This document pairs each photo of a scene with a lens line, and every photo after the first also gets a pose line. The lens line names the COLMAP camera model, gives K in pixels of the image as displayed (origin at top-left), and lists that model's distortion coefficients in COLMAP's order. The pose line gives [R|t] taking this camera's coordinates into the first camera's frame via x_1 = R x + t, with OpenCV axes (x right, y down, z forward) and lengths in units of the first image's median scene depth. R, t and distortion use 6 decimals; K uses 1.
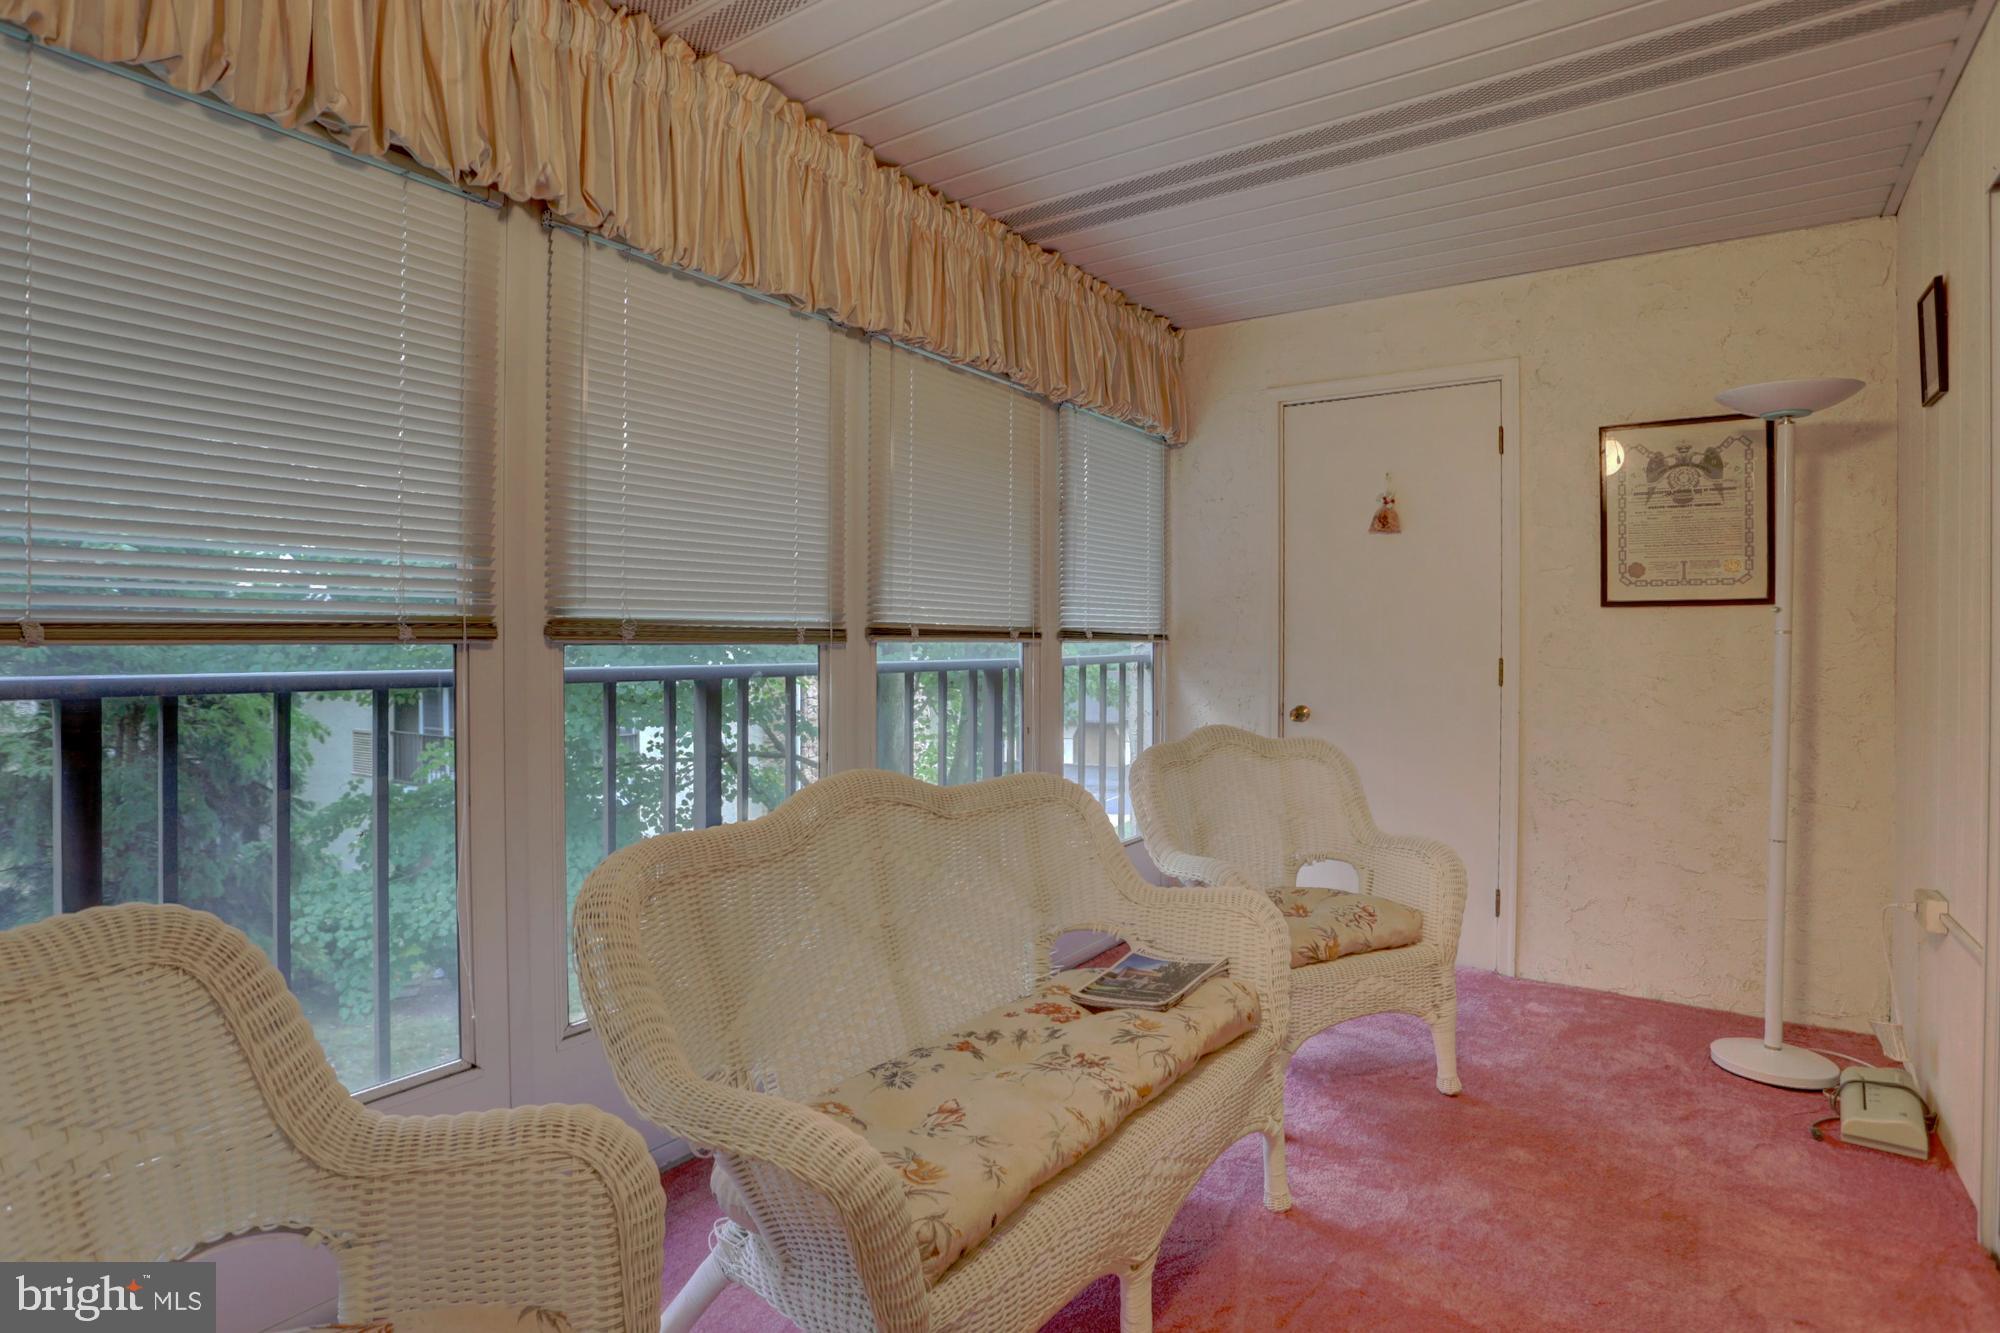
lens RADIAL K [[1008.7, 0, 995.3], [0, 1008.7, 646.9], [0, 0, 1]] dist [-0.068598, 0.035101]
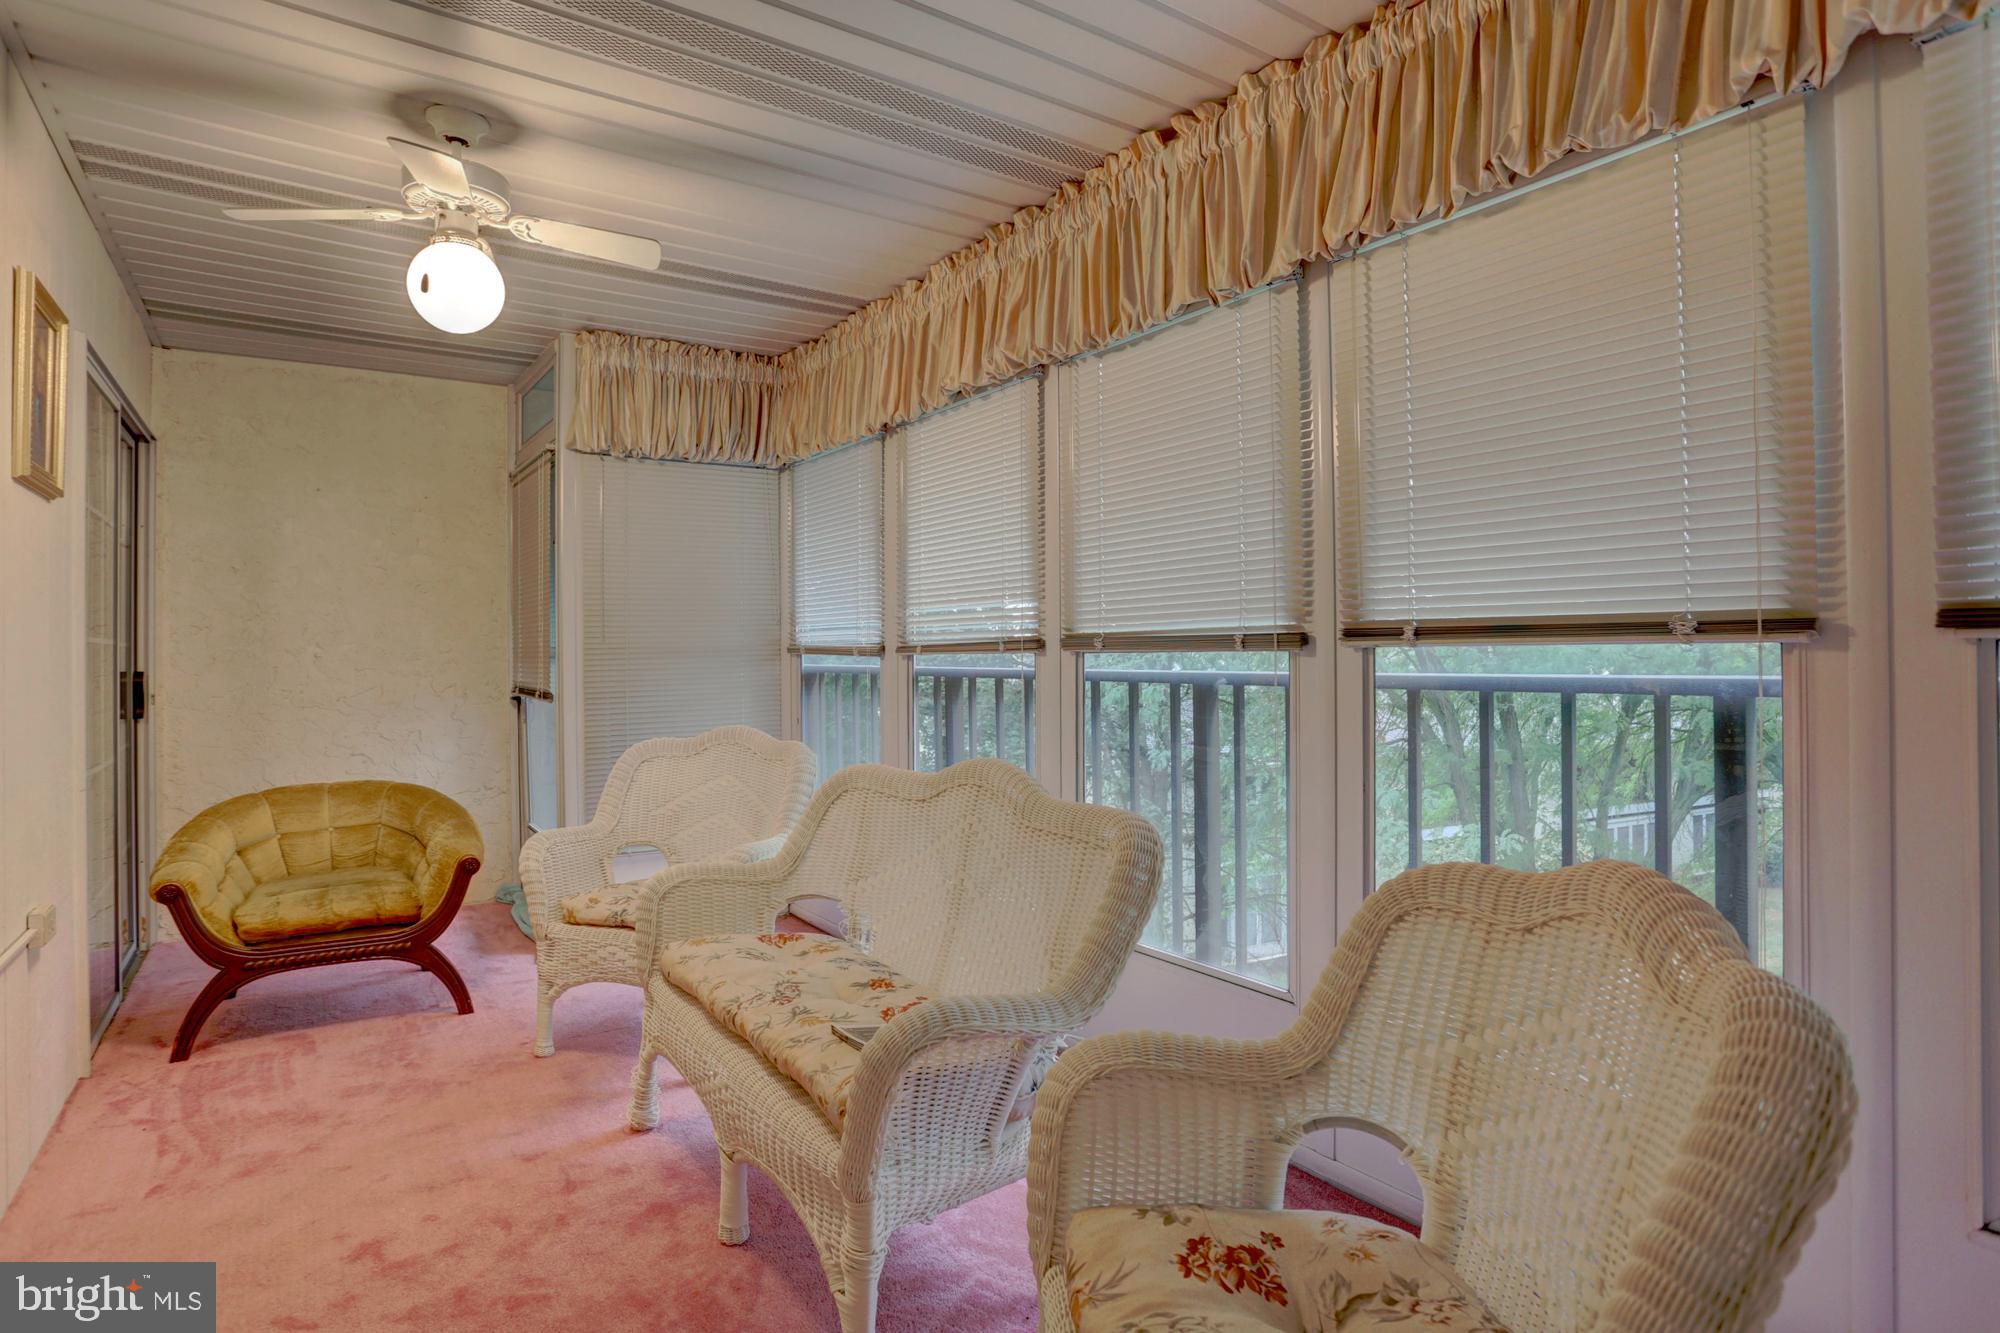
lens RADIAL K [[1008.7, 0, 995.3], [0, 1008.7, 646.9], [0, 0, 1]] dist [-0.068598, 0.035101]
pose [[-0.355789, -0.003604, -0.934559, 0.756863], [0.005353, 0.999968, -0.005894, -0.002157], [0.934551, -0.007099, -0.355758, 1.112517]]
